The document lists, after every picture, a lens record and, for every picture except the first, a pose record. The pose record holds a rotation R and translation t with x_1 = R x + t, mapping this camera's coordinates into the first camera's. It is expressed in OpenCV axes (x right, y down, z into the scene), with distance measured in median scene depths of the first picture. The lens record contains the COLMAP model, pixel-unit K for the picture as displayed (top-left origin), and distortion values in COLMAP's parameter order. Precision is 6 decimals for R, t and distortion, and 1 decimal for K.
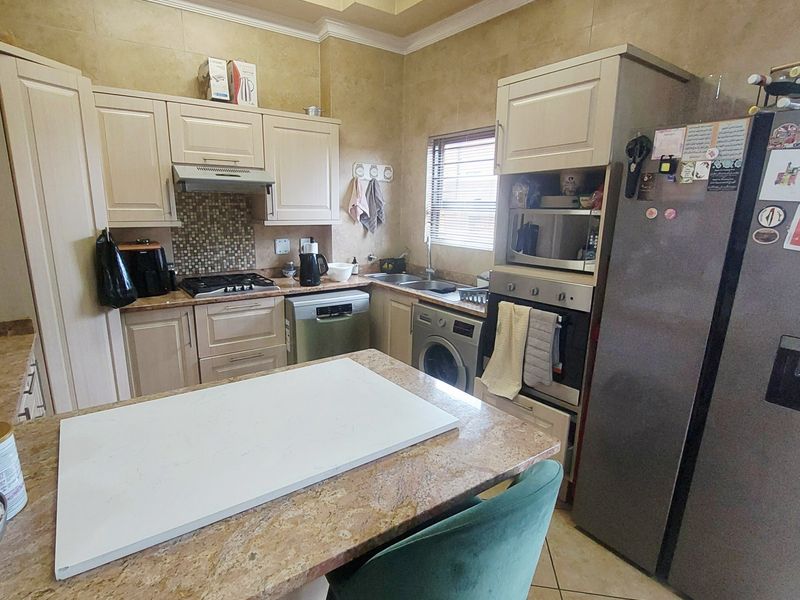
lens RADIAL K [[426.9, 0, 386.2], [0, 426.9, 312.2], [0, 0, 1]] dist [-0.016671, 0.000470]
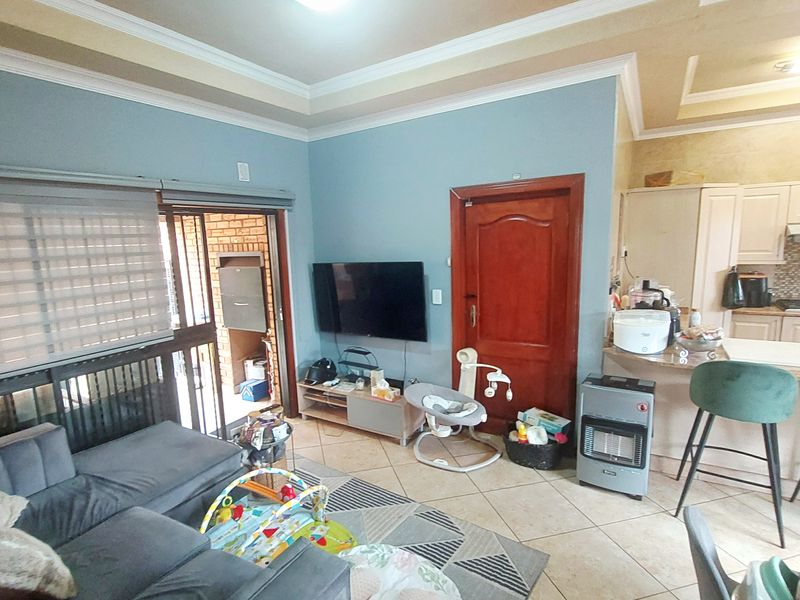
lens RADIAL K [[426.9, 0, 386.2], [0, 426.9, 312.2], [0, 0, 1]] dist [-0.016671, 0.000470]
pose [[0.375303, 0.124542, -0.918497, 0.336154], [-0.179491, 0.981940, 0.059804, 0.115468], [0.909358, 0.142417, 0.390879, -0.749797]]
